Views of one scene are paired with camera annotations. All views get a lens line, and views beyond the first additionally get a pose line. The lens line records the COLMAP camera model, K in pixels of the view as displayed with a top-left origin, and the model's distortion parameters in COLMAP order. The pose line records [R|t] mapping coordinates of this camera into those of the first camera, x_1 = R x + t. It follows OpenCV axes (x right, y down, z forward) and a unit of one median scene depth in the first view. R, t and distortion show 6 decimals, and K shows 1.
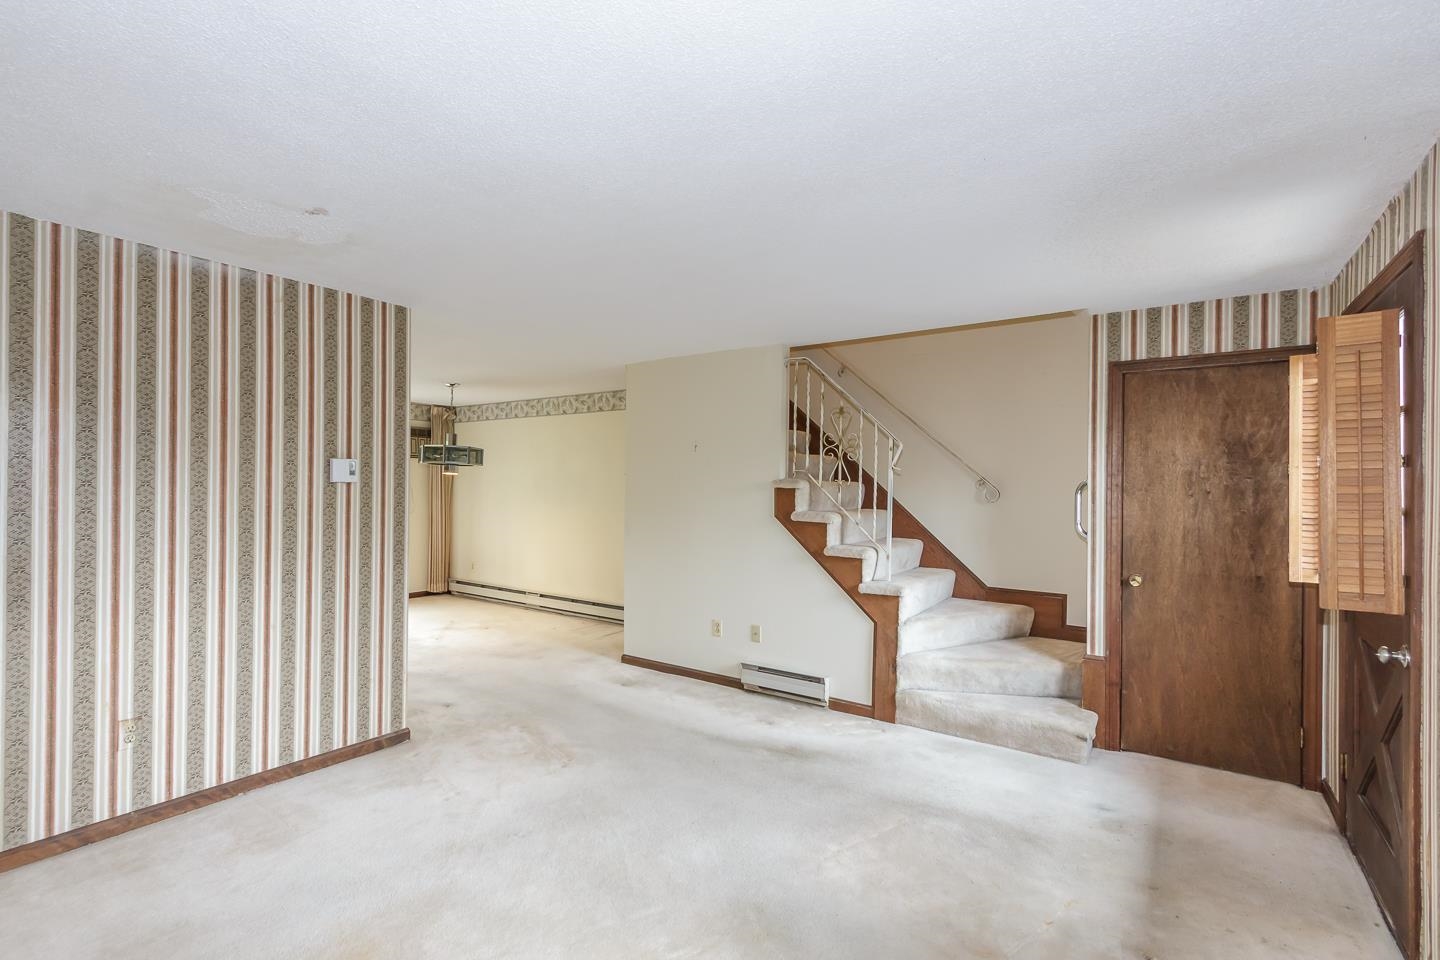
lens RADIAL K [[665.2, 0, 724.8], [0, 665.2, 487.1], [0, 0, 1]] dist [-0.002822, -0.001061]
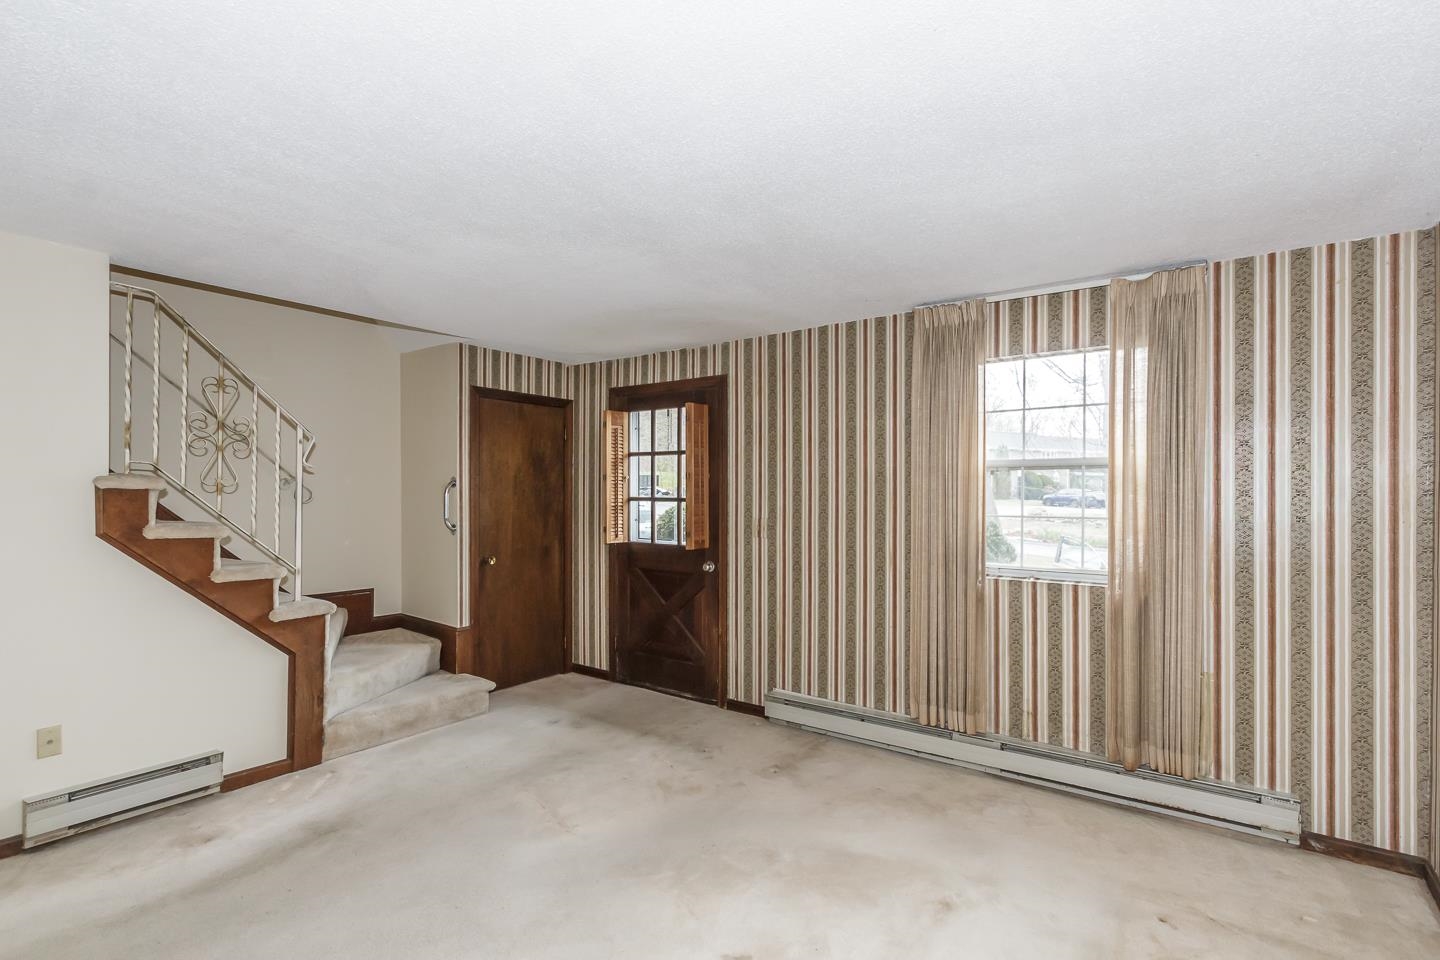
lens RADIAL K [[665.2, 0, 724.8], [0, 665.2, 487.1], [0, 0, 1]] dist [-0.002822, -0.001061]
pose [[0.016576, -0.000376, 0.999863, -0.561469], [-0.001397, 0.999999, 0.000399, -0.001572], [-0.999862, -0.001404, 0.016575, 0.442086]]
